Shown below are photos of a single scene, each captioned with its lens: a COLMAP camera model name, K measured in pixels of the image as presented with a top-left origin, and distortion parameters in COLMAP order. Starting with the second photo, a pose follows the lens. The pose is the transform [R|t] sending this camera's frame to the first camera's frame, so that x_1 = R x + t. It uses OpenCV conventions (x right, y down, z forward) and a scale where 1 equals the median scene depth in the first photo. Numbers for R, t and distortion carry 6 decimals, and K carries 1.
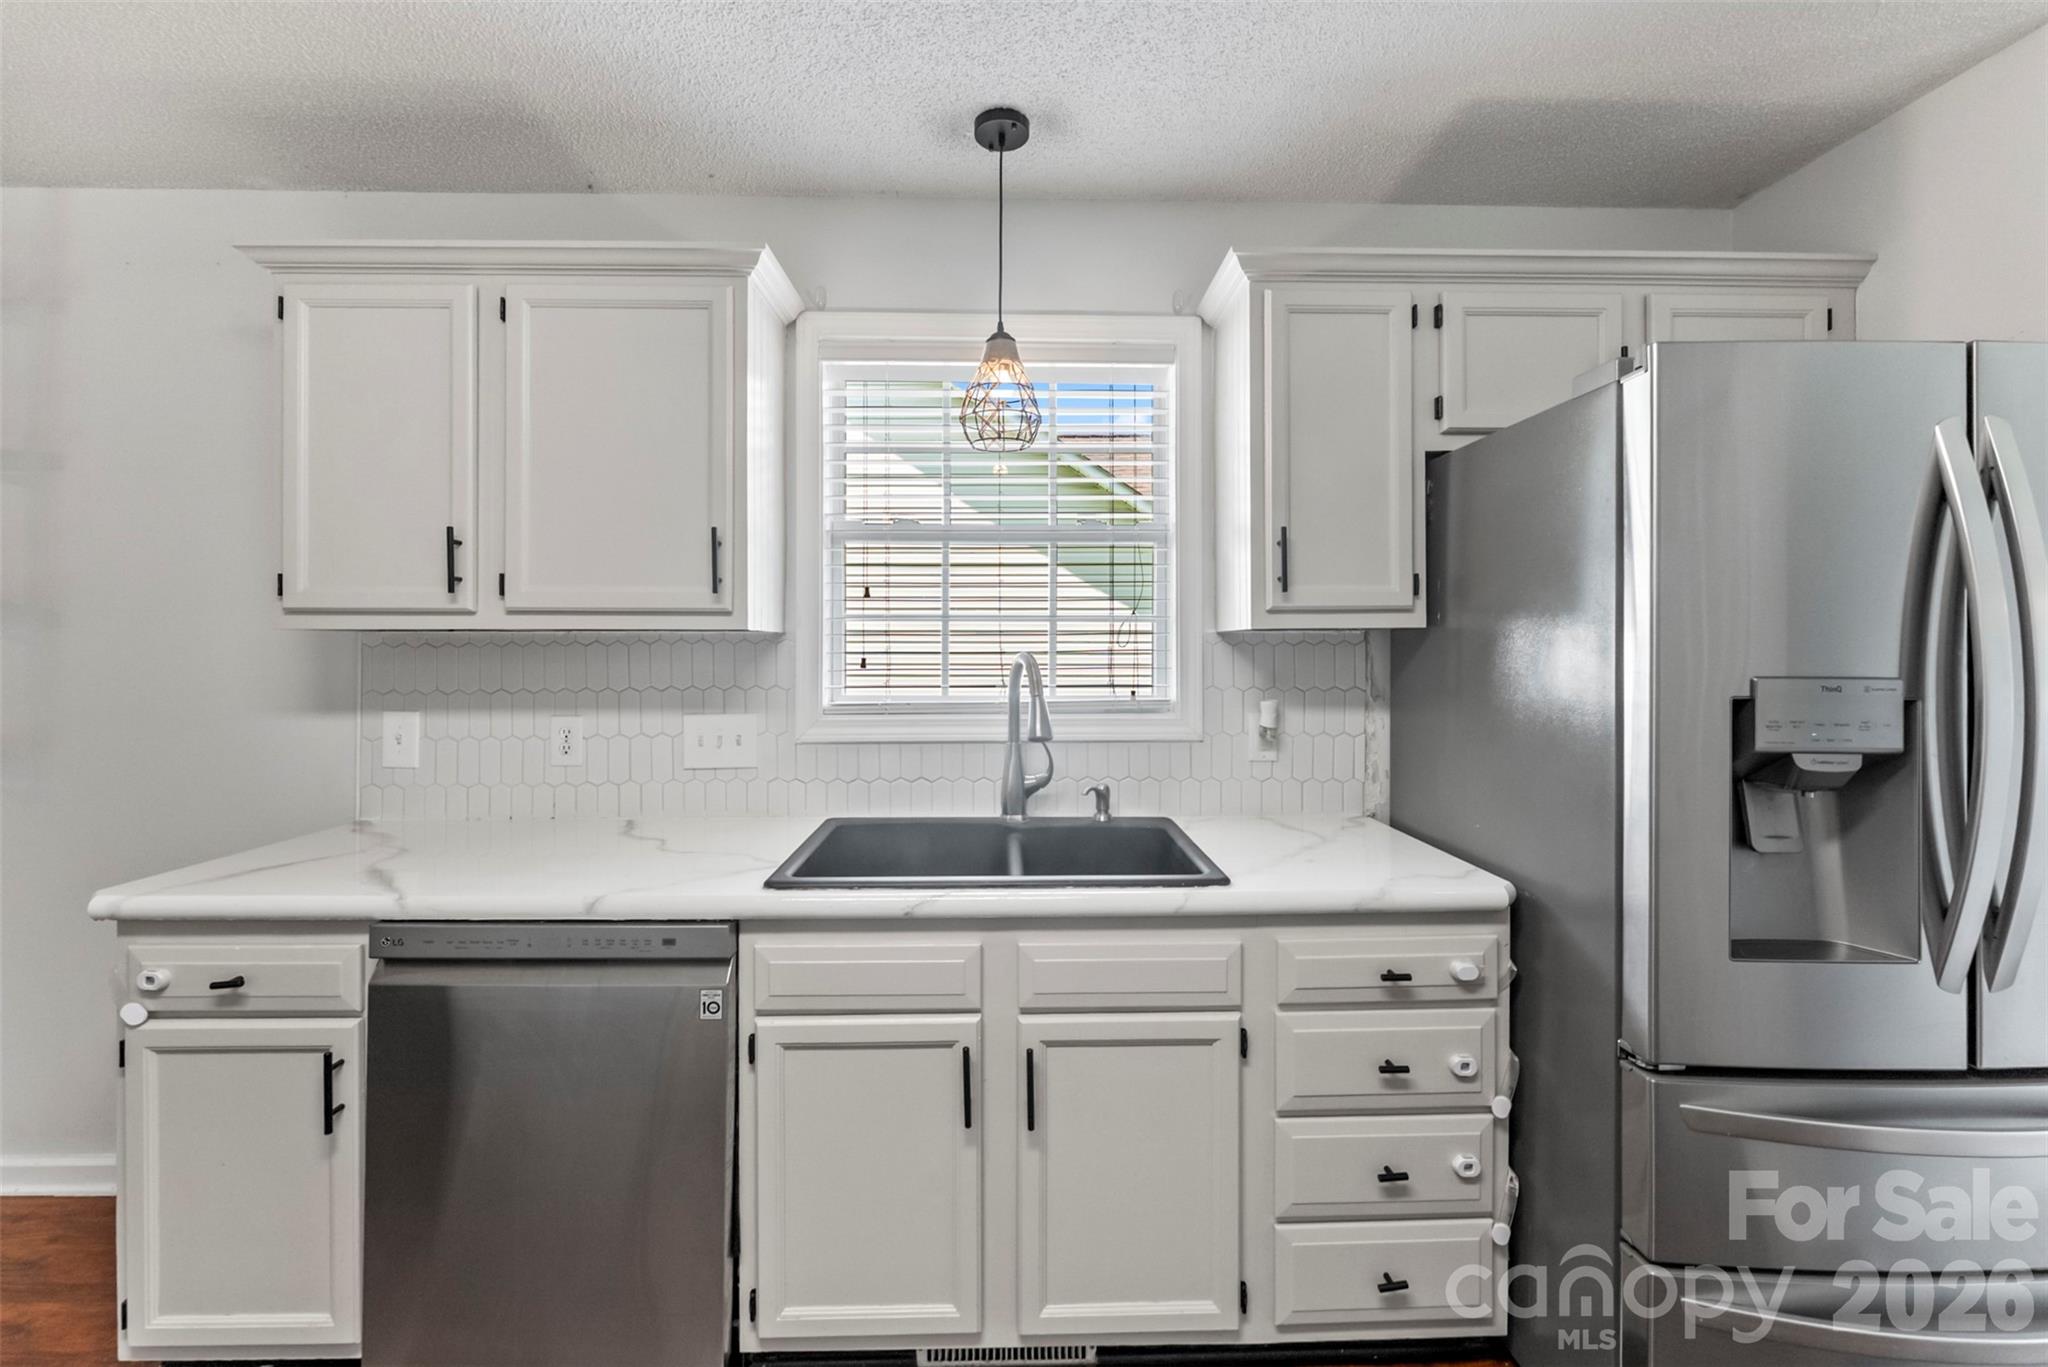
lens RADIAL K [[831.4, 0, 1010.2], [0, 831.4, 646.2], [0, 0, 1]] dist [-0.003041, 0.000621]
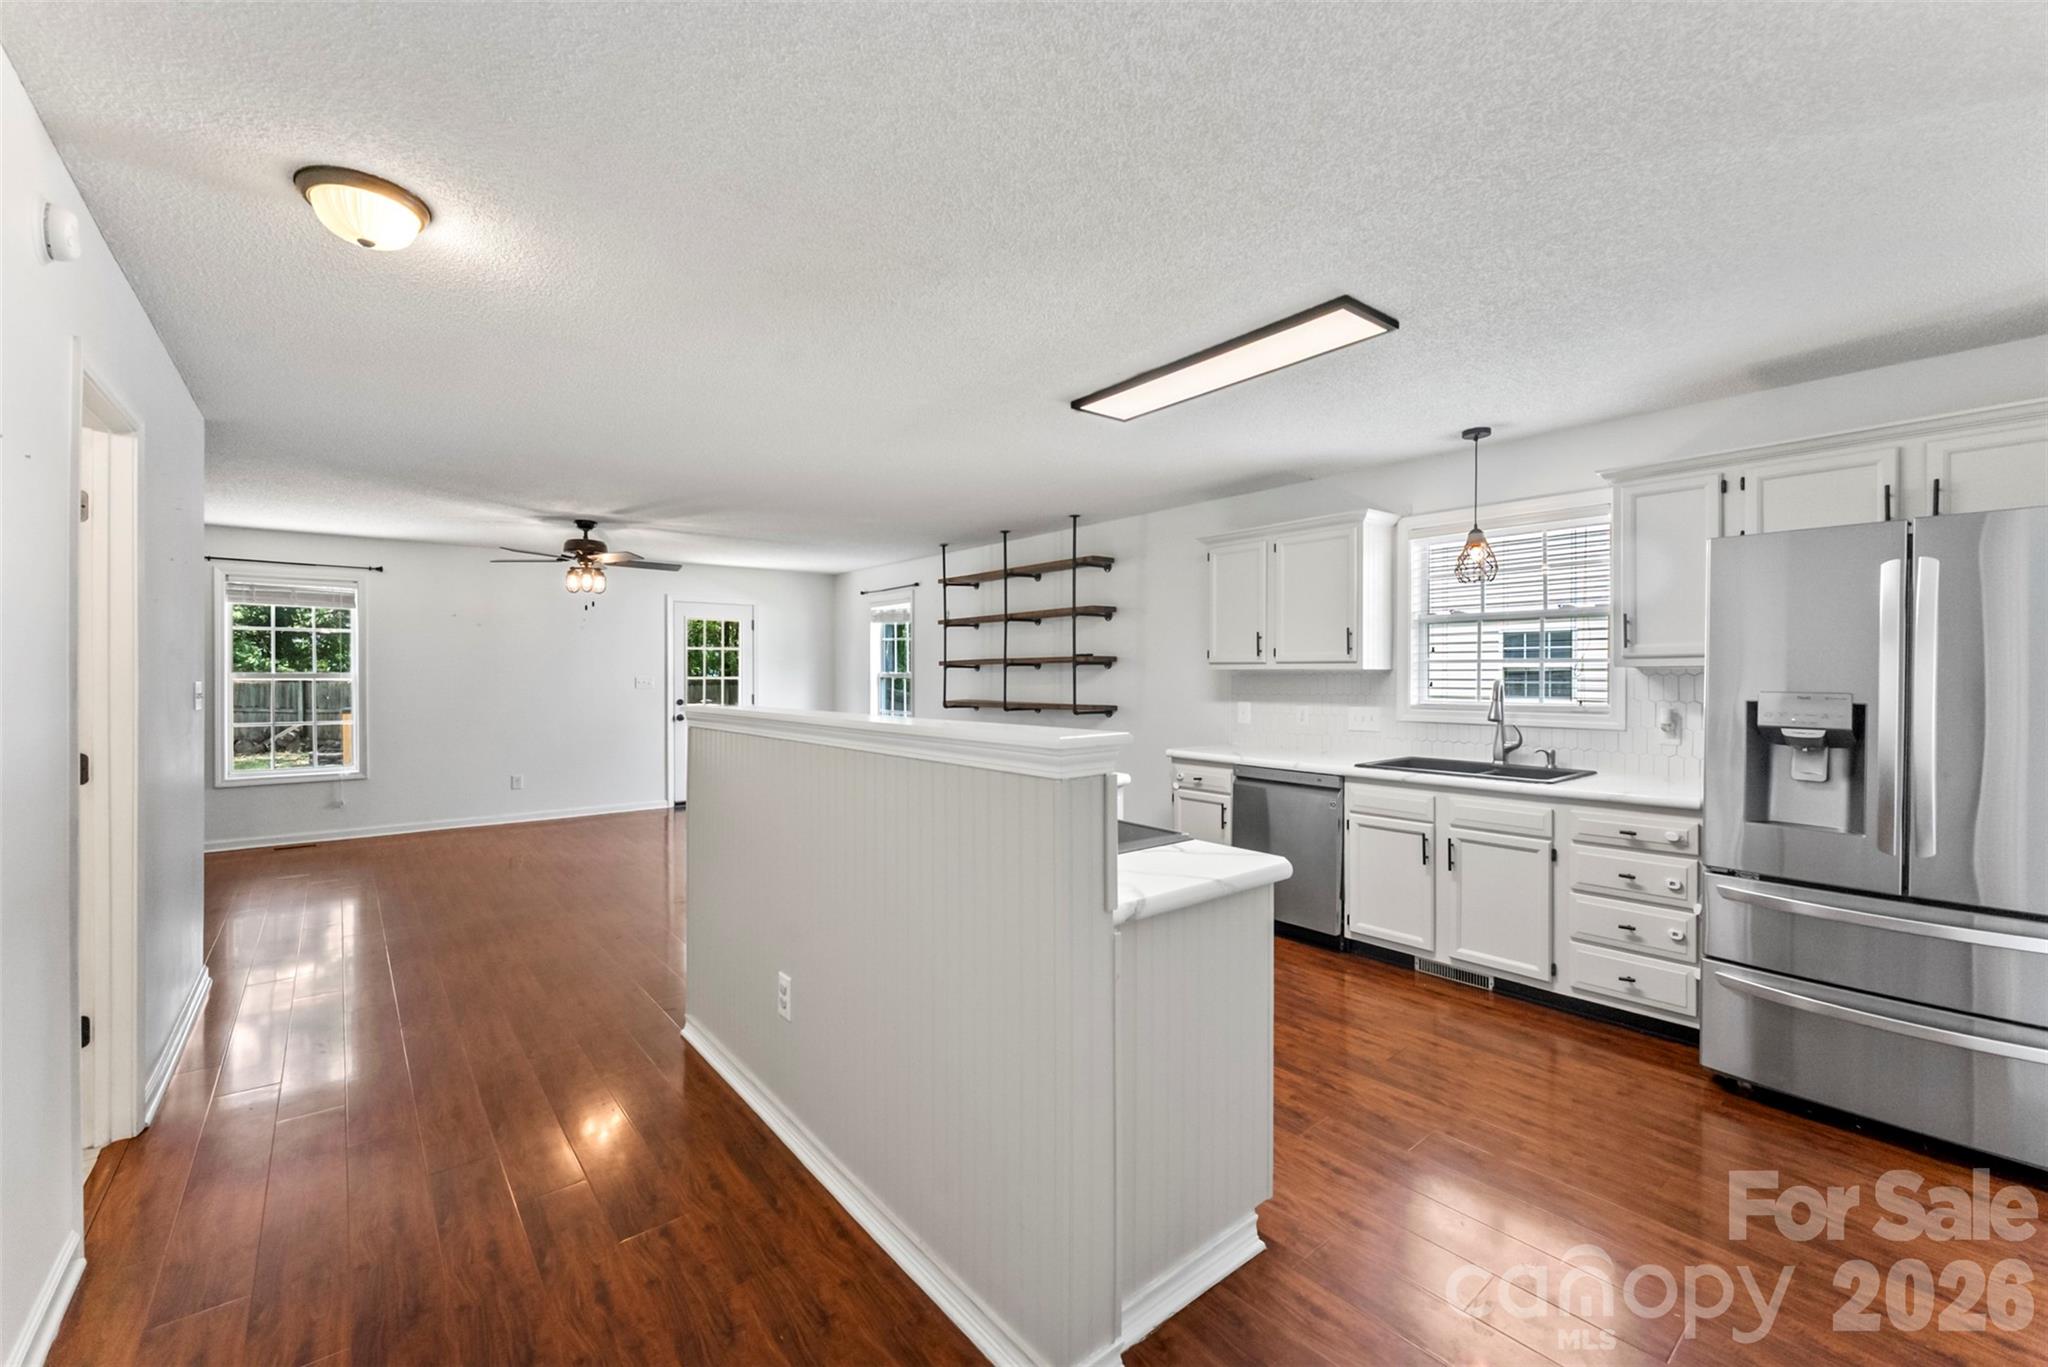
lens RADIAL K [[831.4, 0, 1023.0], [0, 831.4, 679.1], [0, 0, 1]] dist [-0.003041, 0.000621]
pose [[0.615249, 0.004718, -0.788319, 1.155128], [0.000276, 0.999981, 0.006200, -0.006890], [0.788333, -0.004032, 0.615236, -1.482769]]
